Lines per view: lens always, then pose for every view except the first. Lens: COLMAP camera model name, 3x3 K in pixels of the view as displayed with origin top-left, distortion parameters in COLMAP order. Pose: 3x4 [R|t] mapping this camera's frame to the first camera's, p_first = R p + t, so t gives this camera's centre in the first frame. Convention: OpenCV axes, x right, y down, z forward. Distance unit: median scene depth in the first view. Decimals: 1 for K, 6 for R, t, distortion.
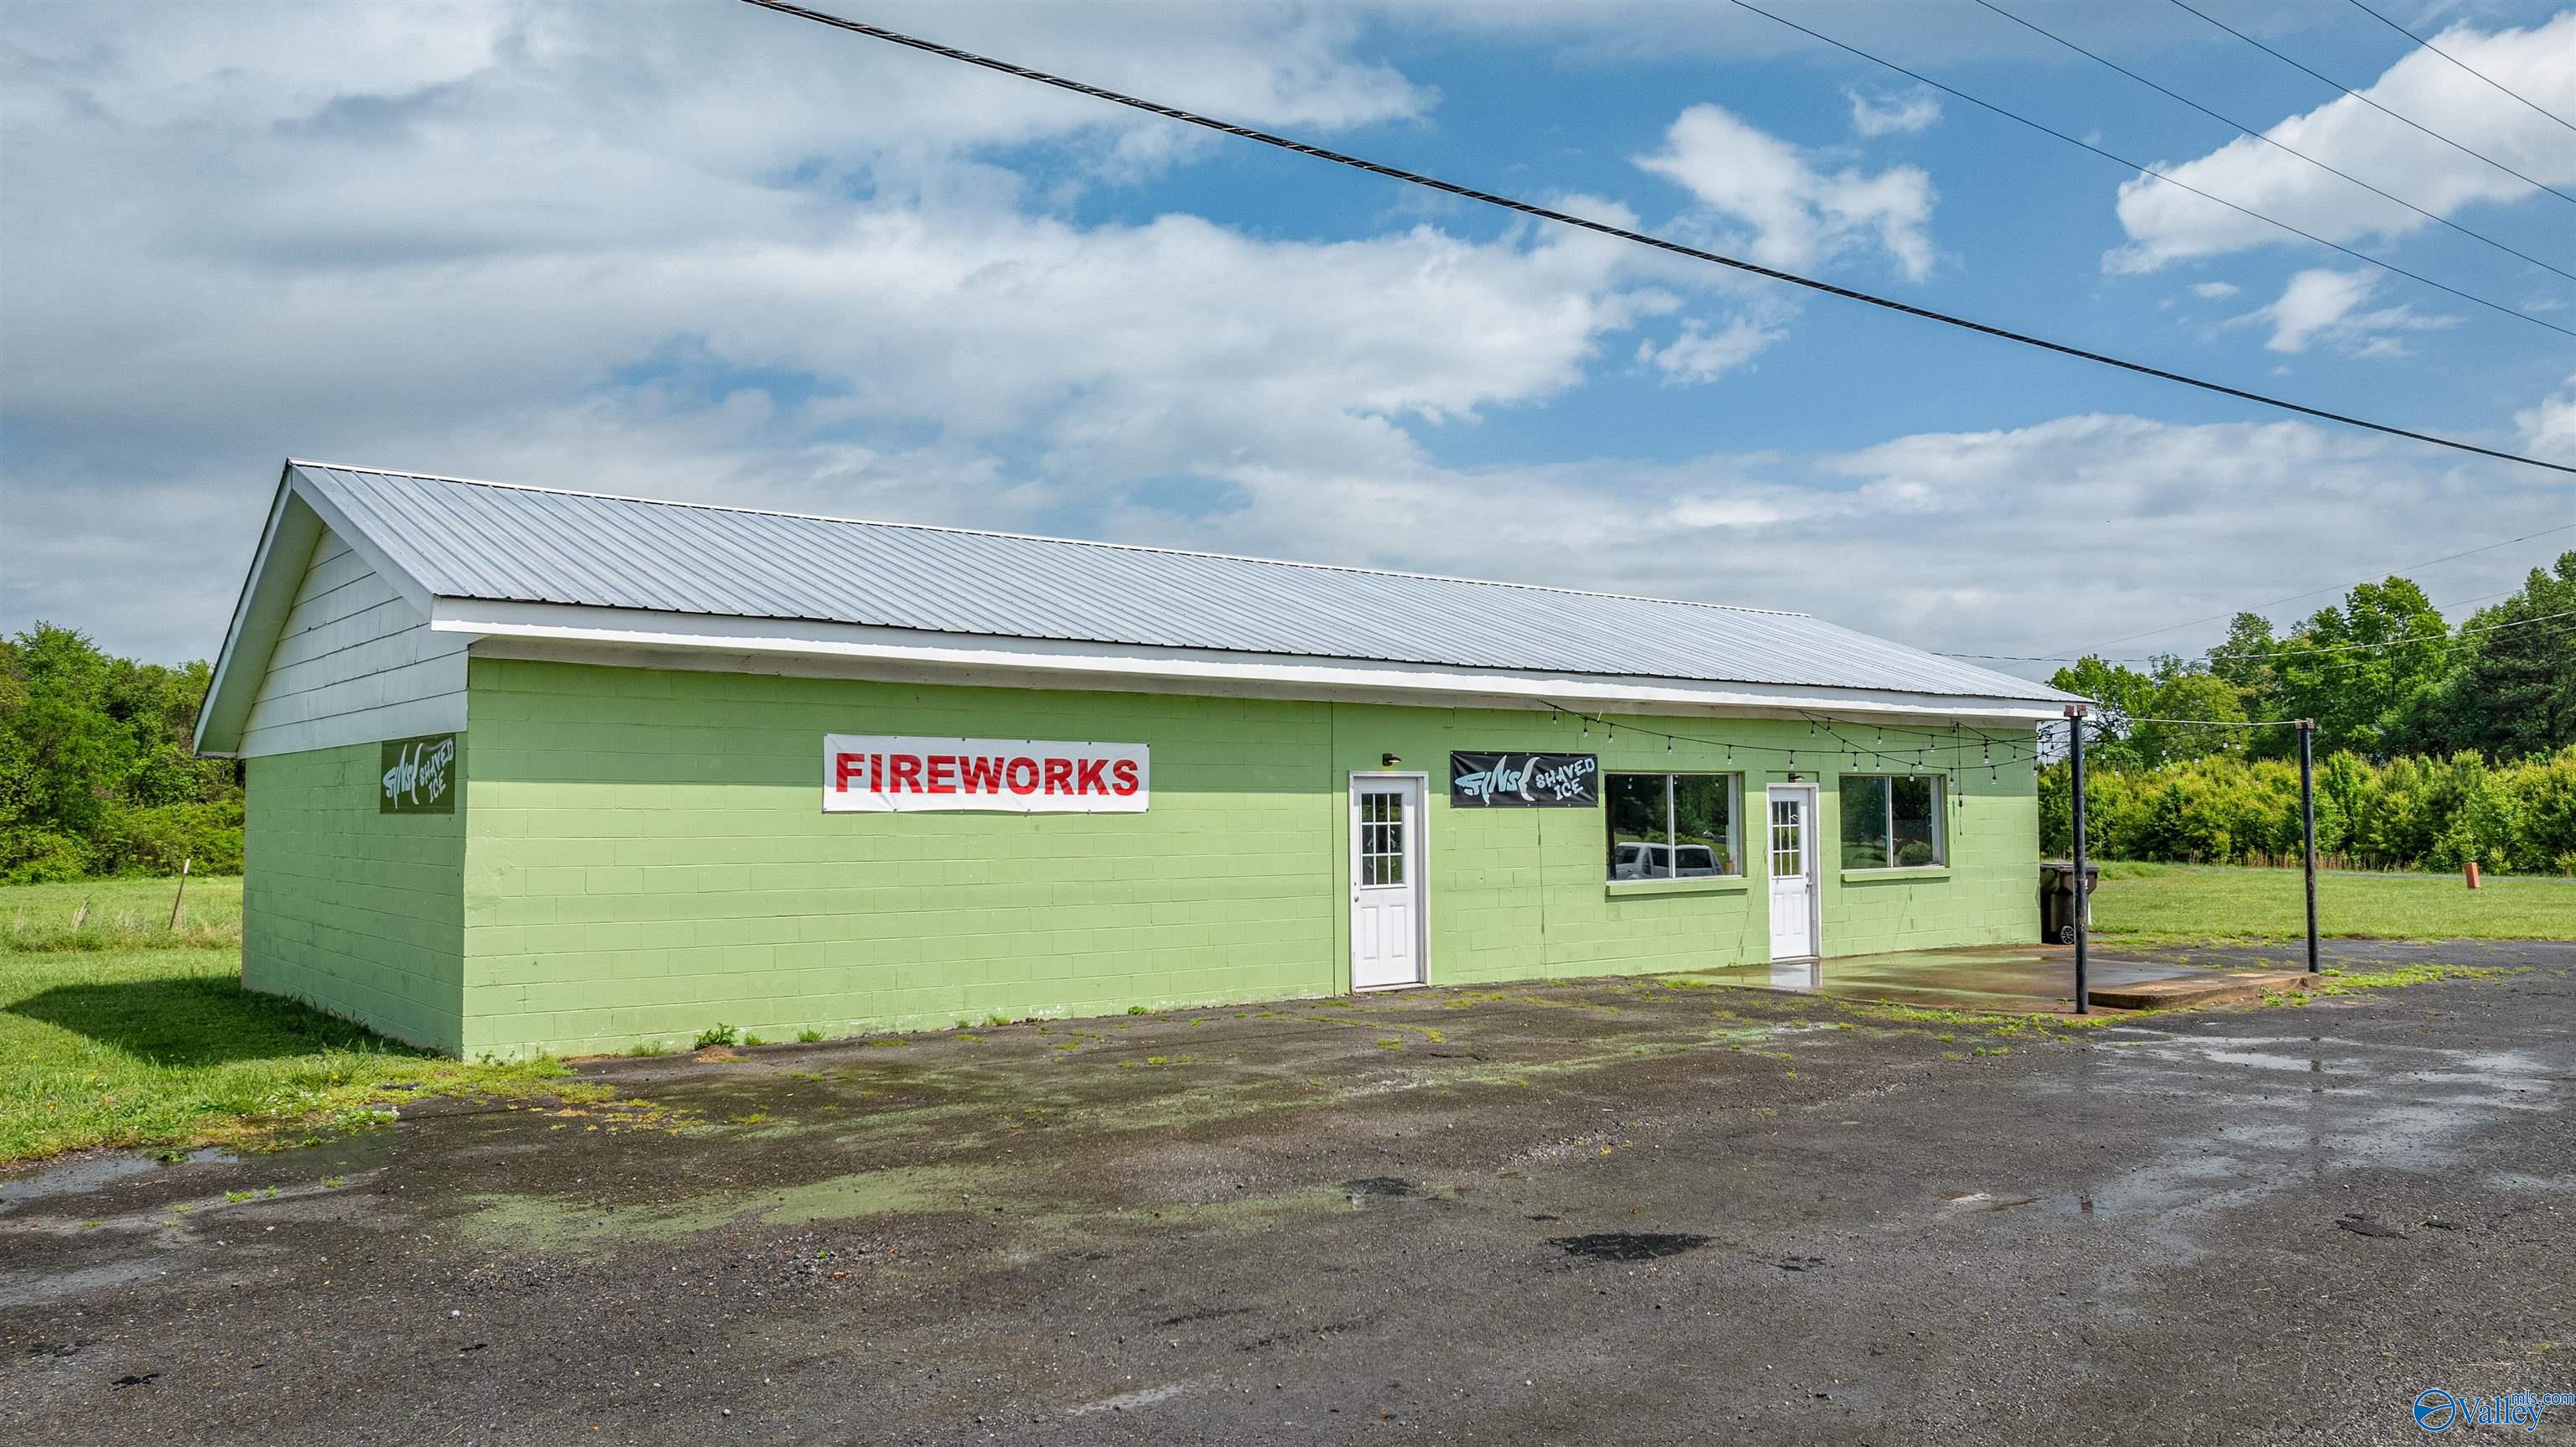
lens RADIAL K [[1859.0, 0, 1288.0], [0, 1859.0, 723.5], [0, 0, 1]] dist [0.003313, 0.000693]
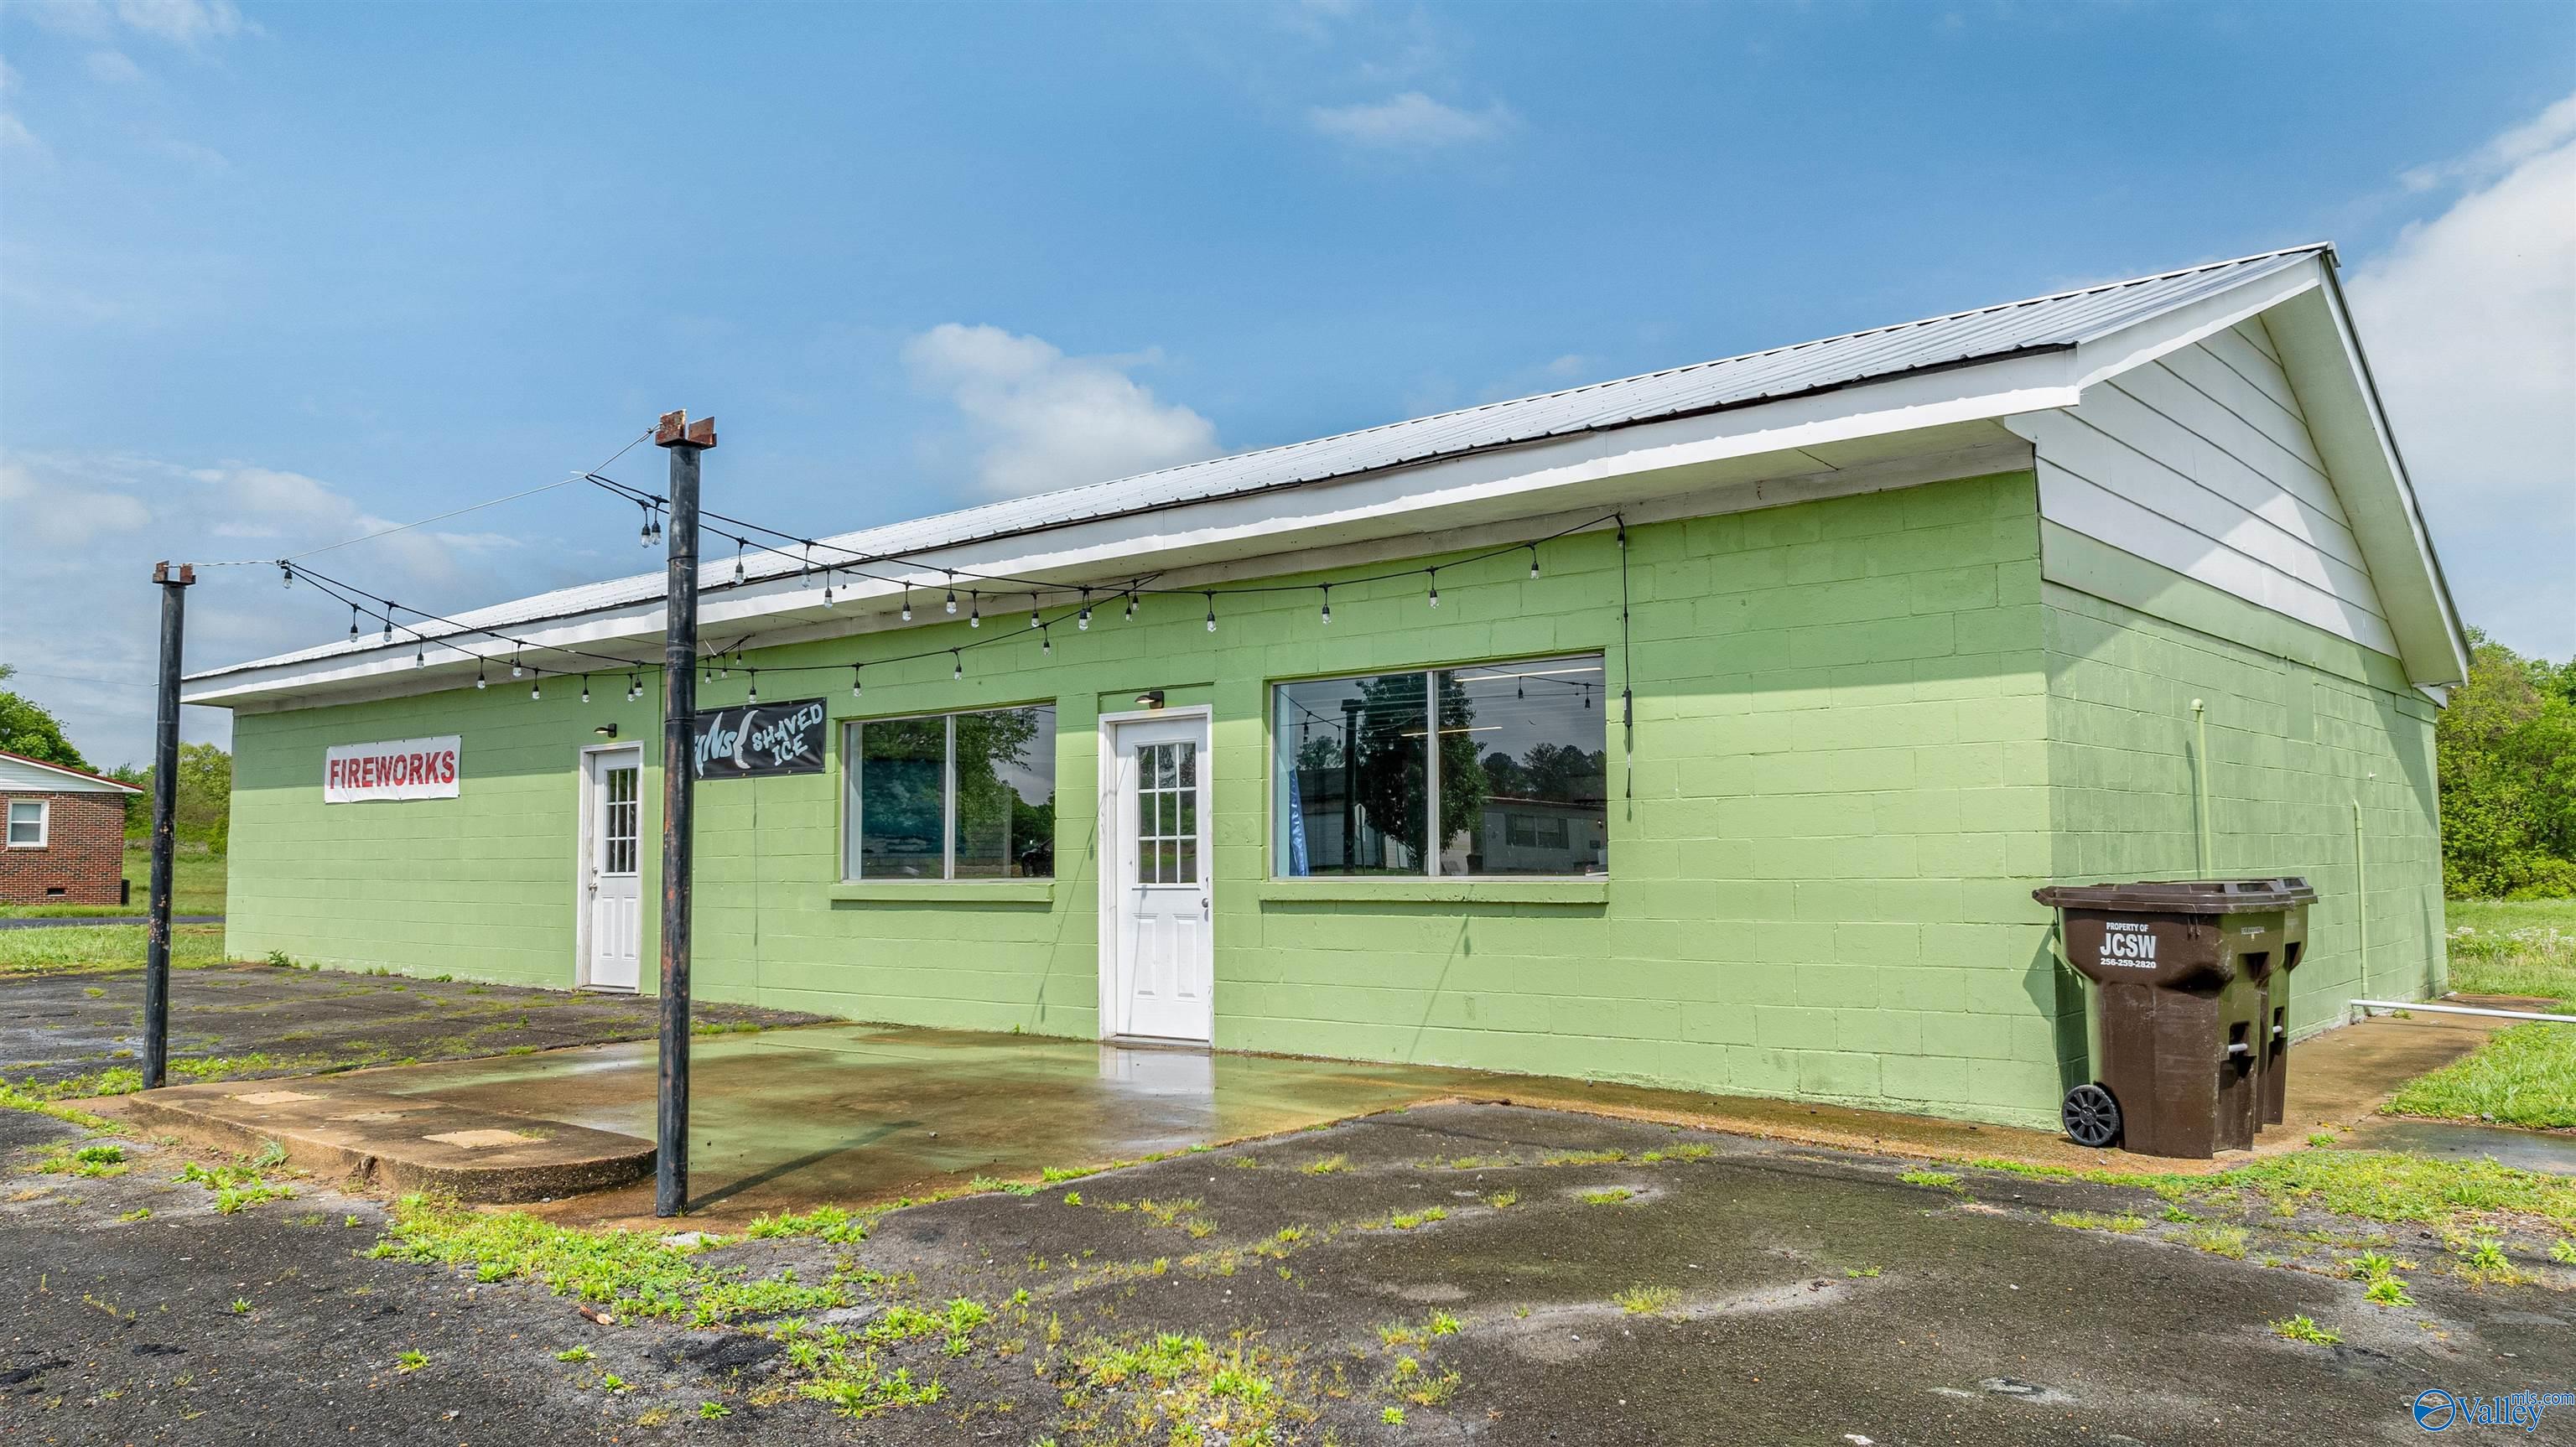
lens RADIAL K [[1825.3, 0, 1300.3], [0, 1825.3, 726.4], [0, 0, 1]] dist [-0.012766, -0.001803]
pose [[0.203906, -0.070527, -0.976447, 0.968951], [0.049484, 0.996869, -0.061668, 0.087315], [0.977739, -0.035744, 0.206758, 1.144345]]
